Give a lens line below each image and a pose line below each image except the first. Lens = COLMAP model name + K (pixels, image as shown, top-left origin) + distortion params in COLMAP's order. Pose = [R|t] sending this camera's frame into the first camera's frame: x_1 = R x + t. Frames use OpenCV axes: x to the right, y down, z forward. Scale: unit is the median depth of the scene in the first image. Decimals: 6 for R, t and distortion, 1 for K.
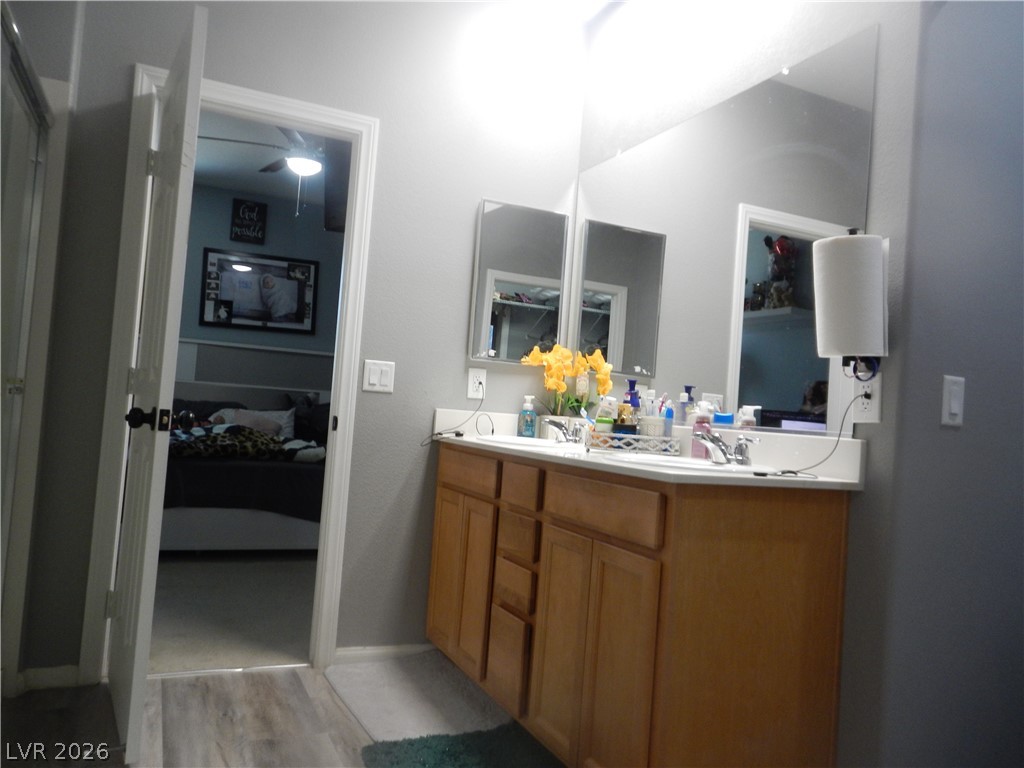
lens RADIAL K [[771.9, 0, 509.3], [0, 771.9, 383.2], [0, 0, 1]] dist [0.005251, 0.014796]
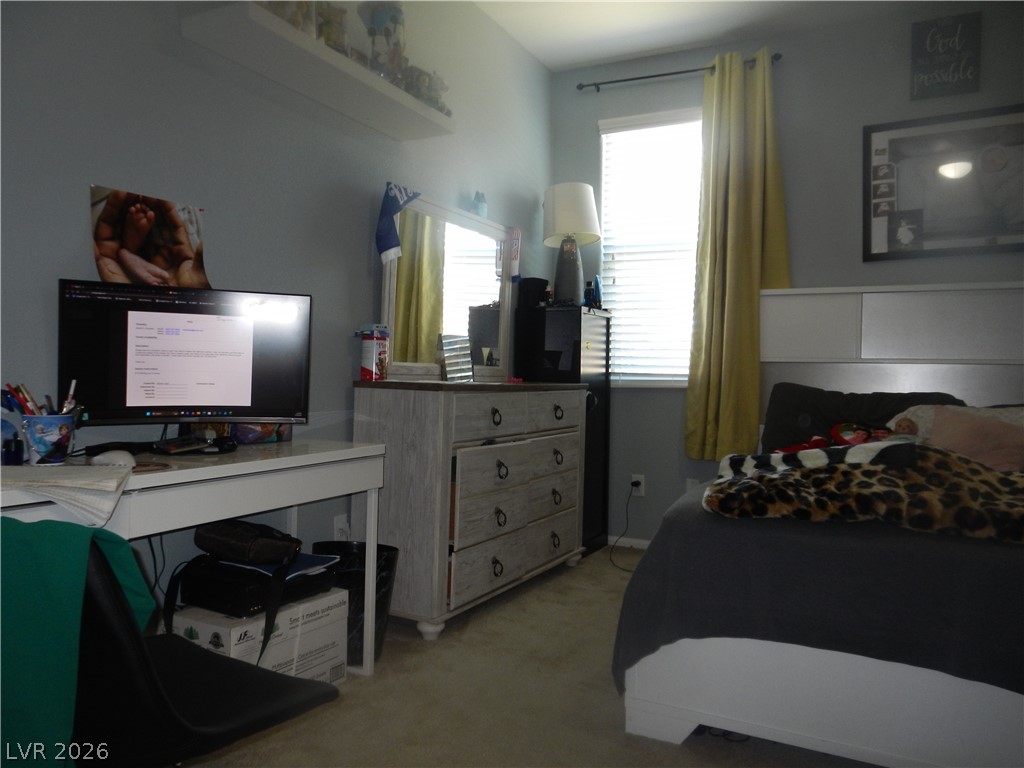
lens RADIAL K [[771.9, 0, 506.2], [0, 771.9, 378.9], [0, 0, 1]] dist [0.005251, 0.014796]
pose [[0.617680, -0.058087, -0.784281, -0.157246], [0.054020, 0.998047, -0.031375, 0.020822], [0.784572, -0.022987, 0.619611, 0.575039]]
